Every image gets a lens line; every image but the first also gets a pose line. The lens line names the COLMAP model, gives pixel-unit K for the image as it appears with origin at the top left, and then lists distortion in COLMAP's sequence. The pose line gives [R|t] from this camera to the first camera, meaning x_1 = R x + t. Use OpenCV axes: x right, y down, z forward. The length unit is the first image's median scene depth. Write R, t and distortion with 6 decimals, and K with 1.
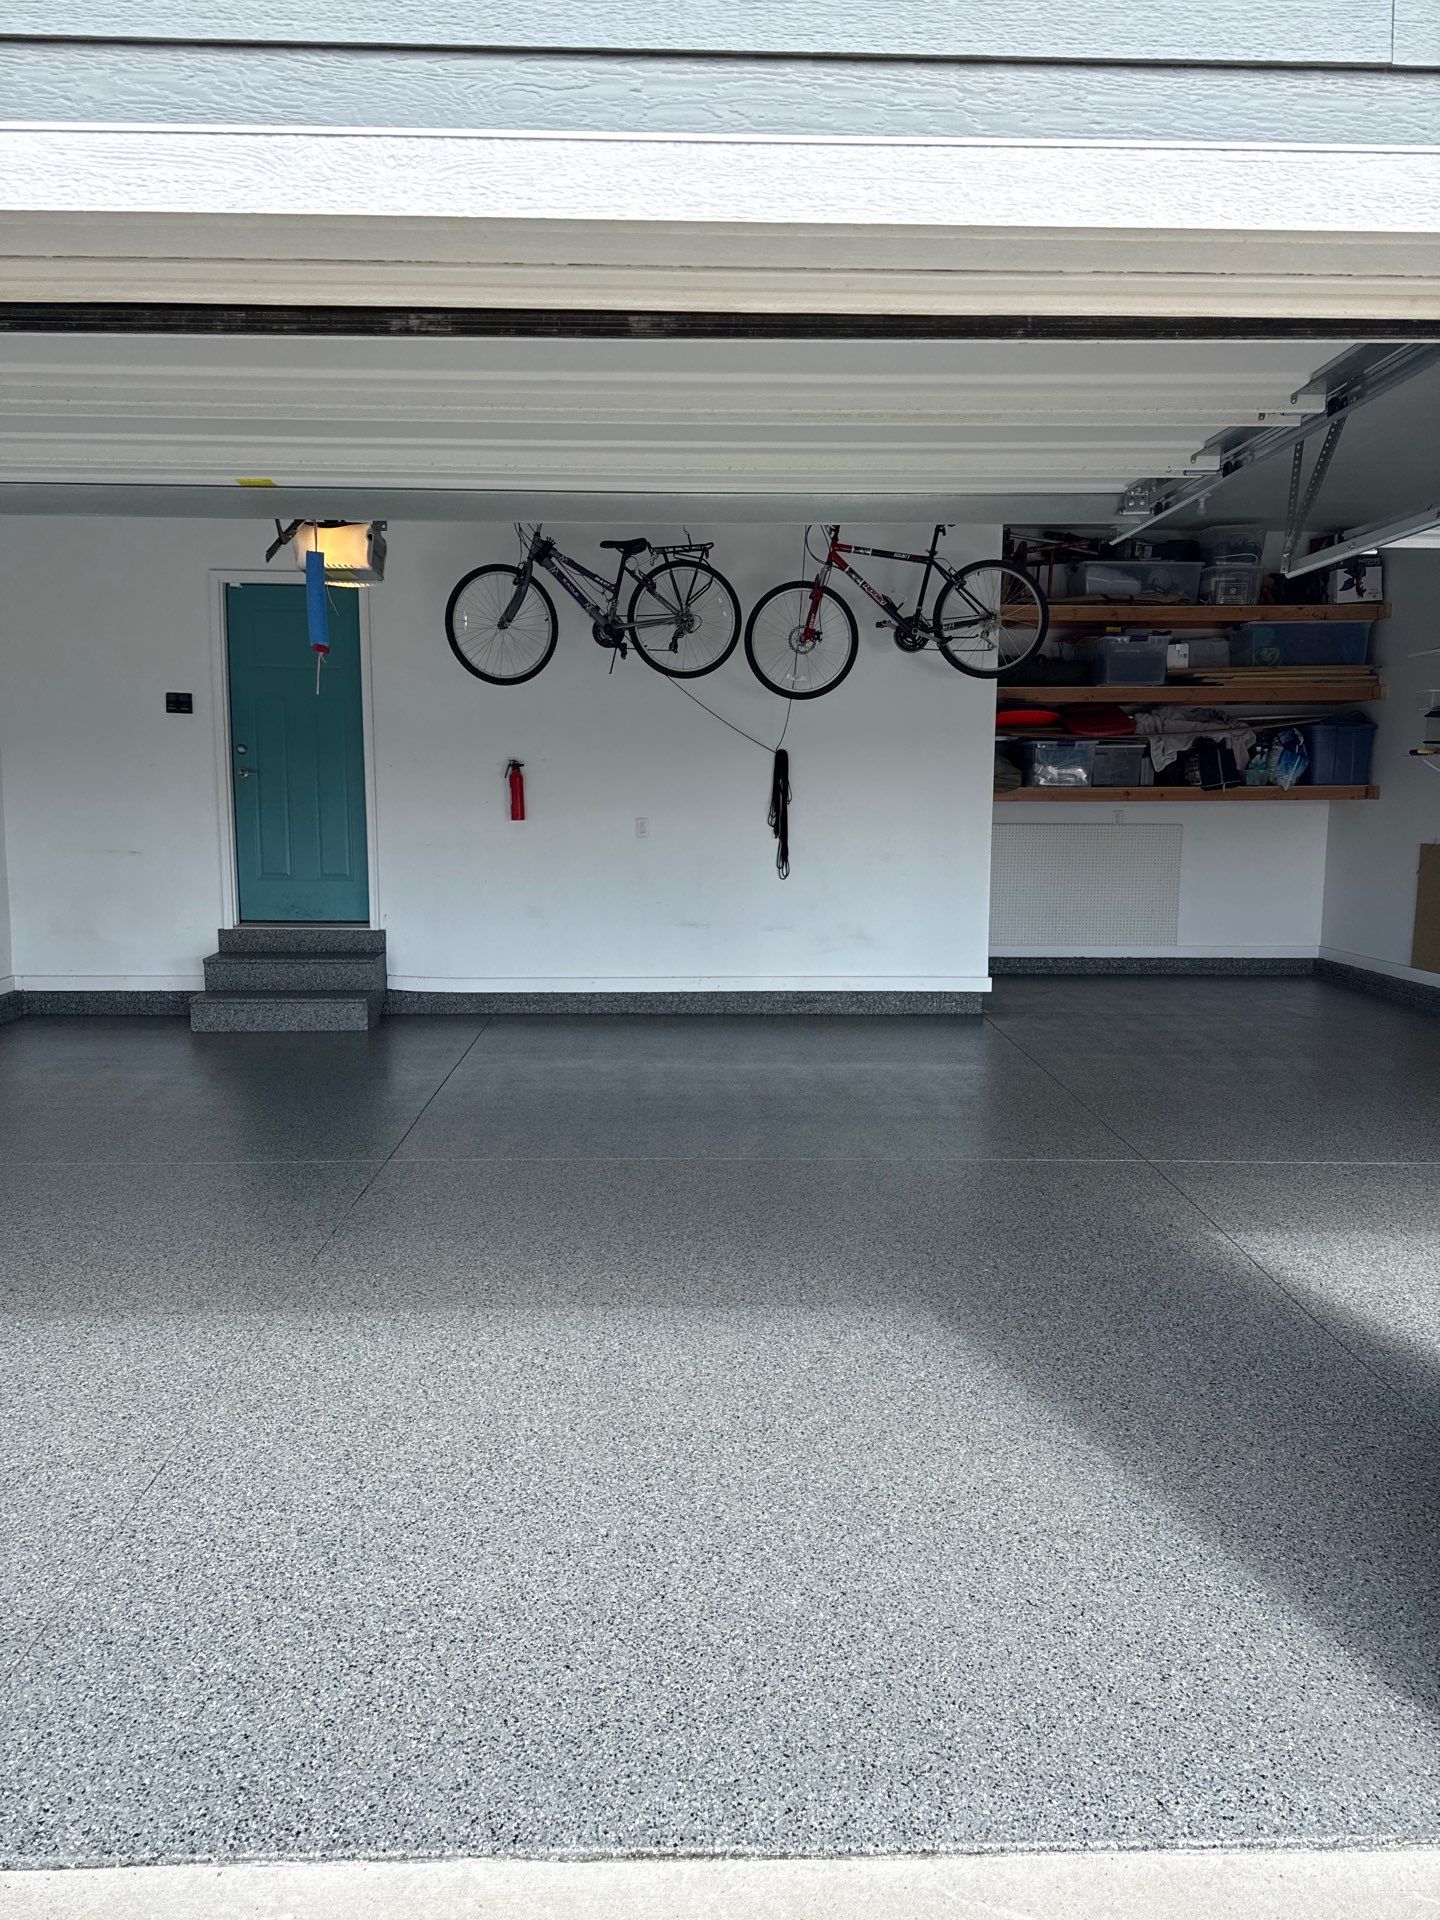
lens RADIAL K [[1348.7, 0, 712.7], [0, 1348.7, 967.3], [0, 0, 1]] dist [0.052738, -0.052285]
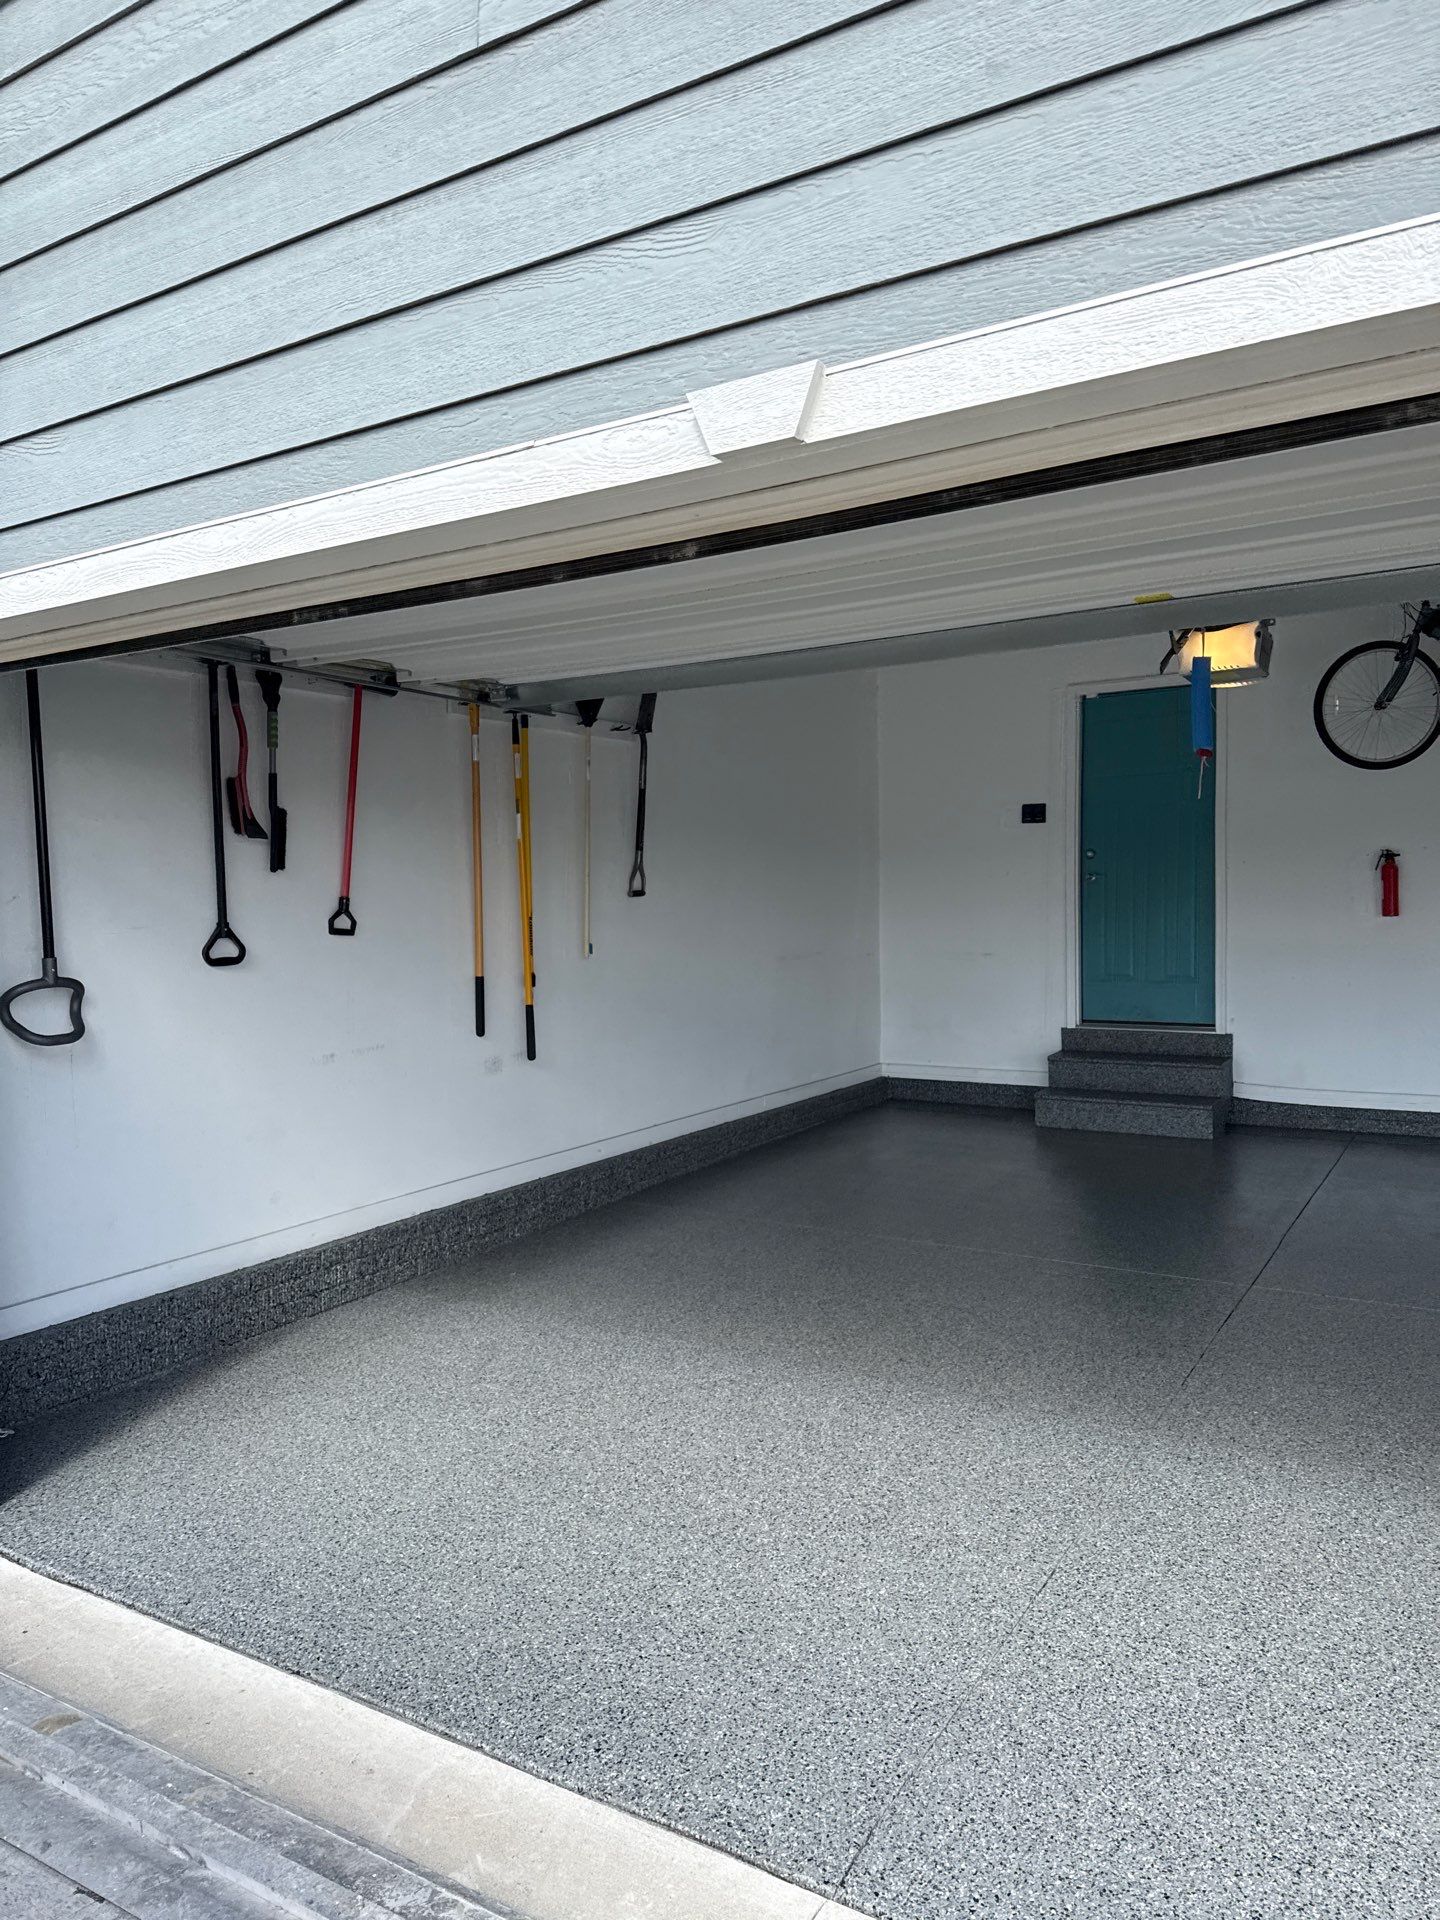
lens RADIAL K [[1348.7, 0, 704.1], [0, 1348.7, 969.5], [0, 0, 1]] dist [0.052738, -0.052285]
pose [[0.833113, 0.007488, -0.553052, -0.025388], [-0.045100, 0.997498, -0.054433, -0.004525], [0.551261, 0.070291, 0.831366, -0.004656]]
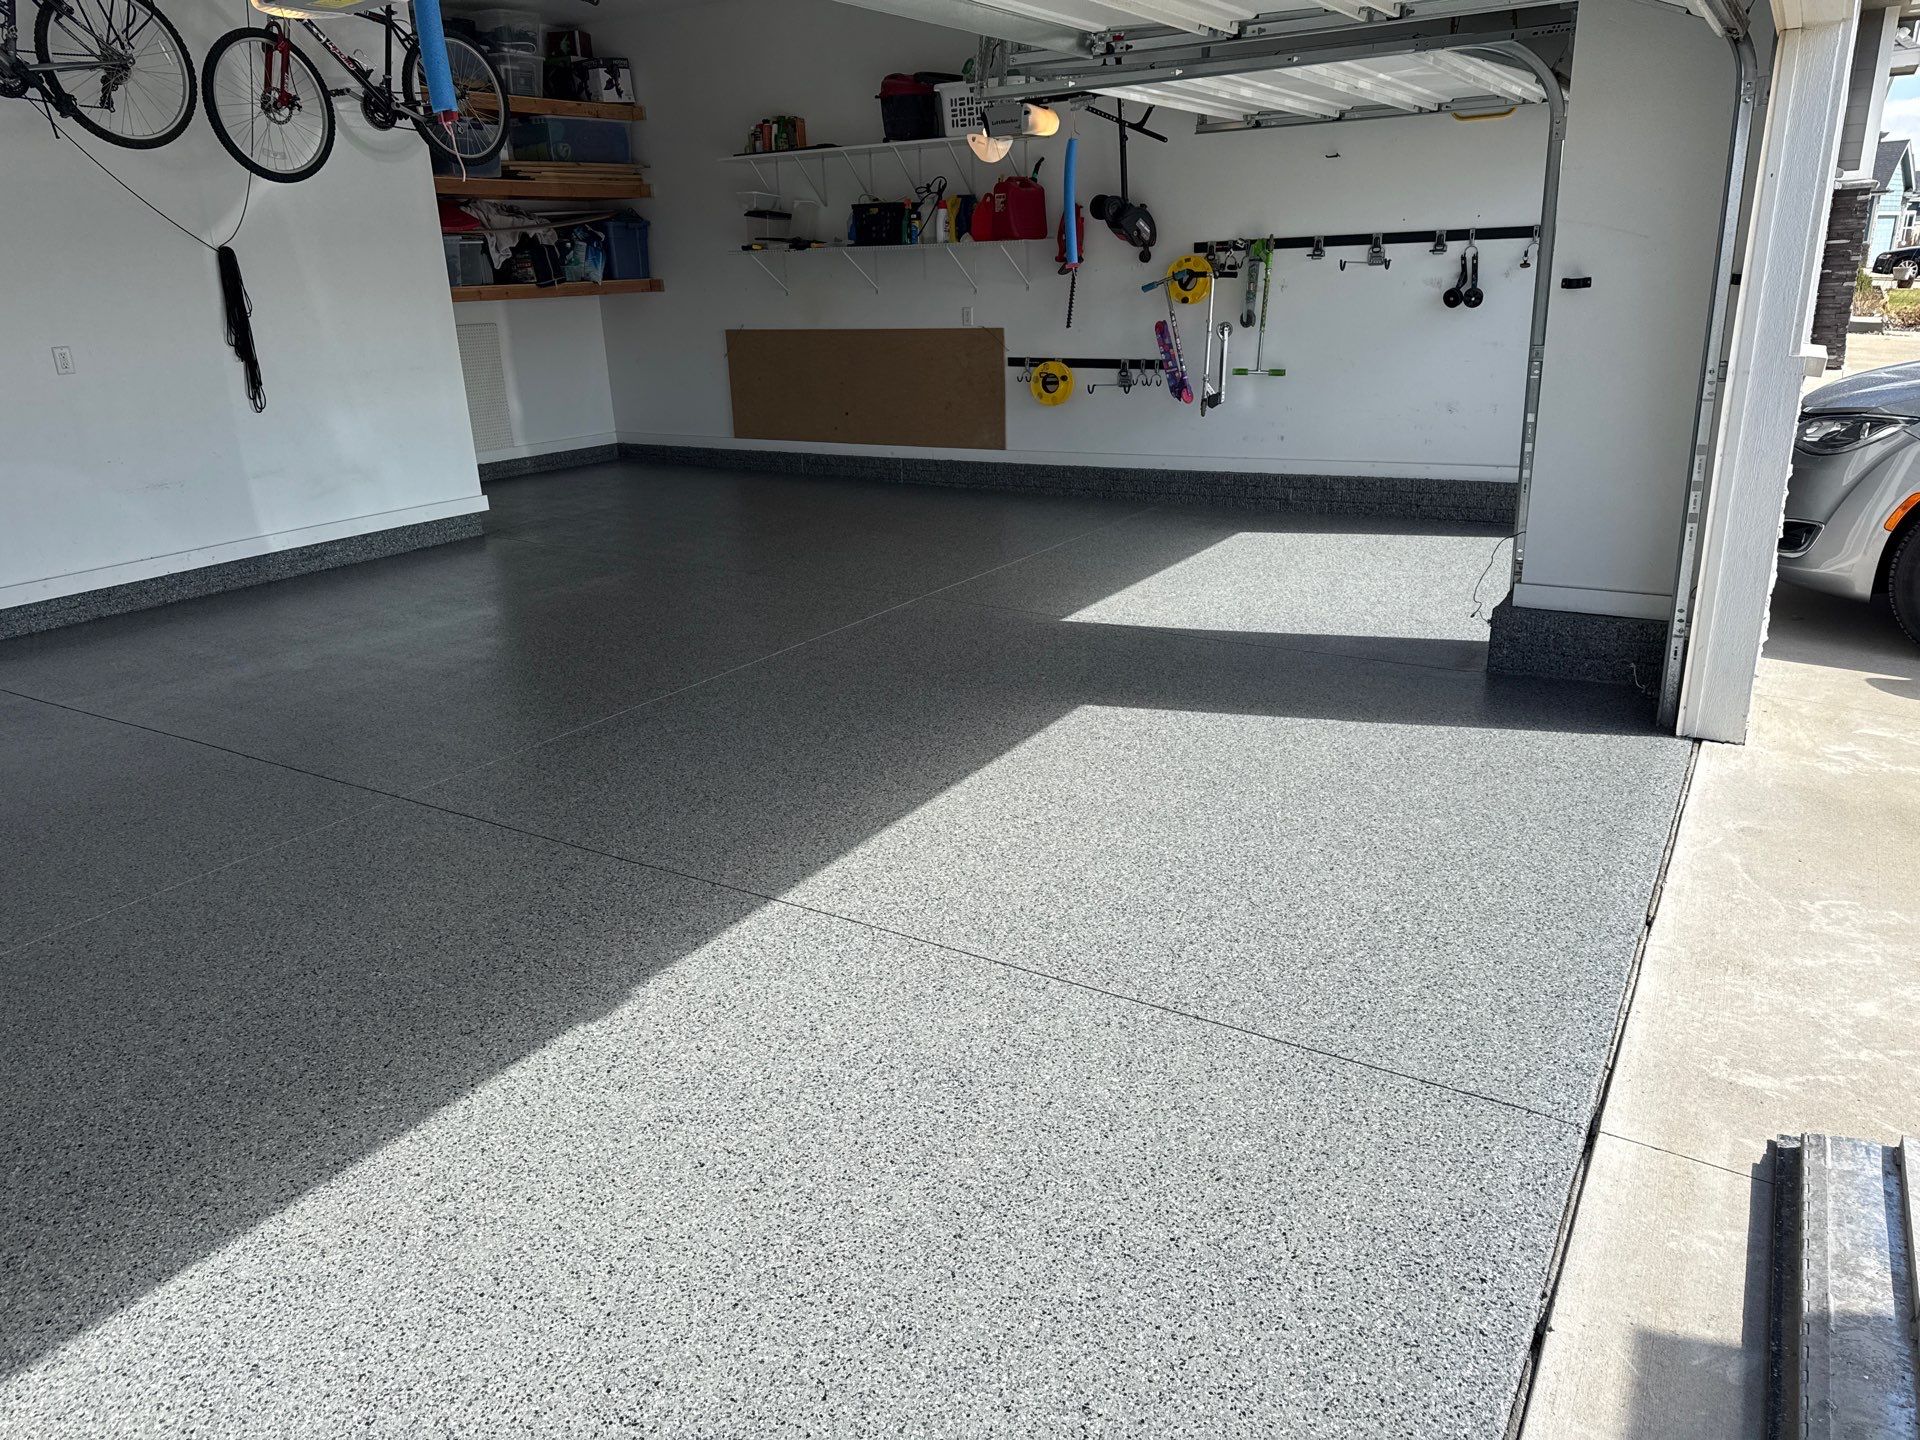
lens RADIAL K [[1348.7, 0, 956.9], [0, 1348.7, 724.9], [0, 0, 1]] dist [0.052738, -0.052285]
pose [[0.537605, -0.289583, 0.791911, -0.473587], [0.142120, 0.956860, 0.253420, -0.036987], [-0.831133, -0.023694, 0.555568, 0.196708]]
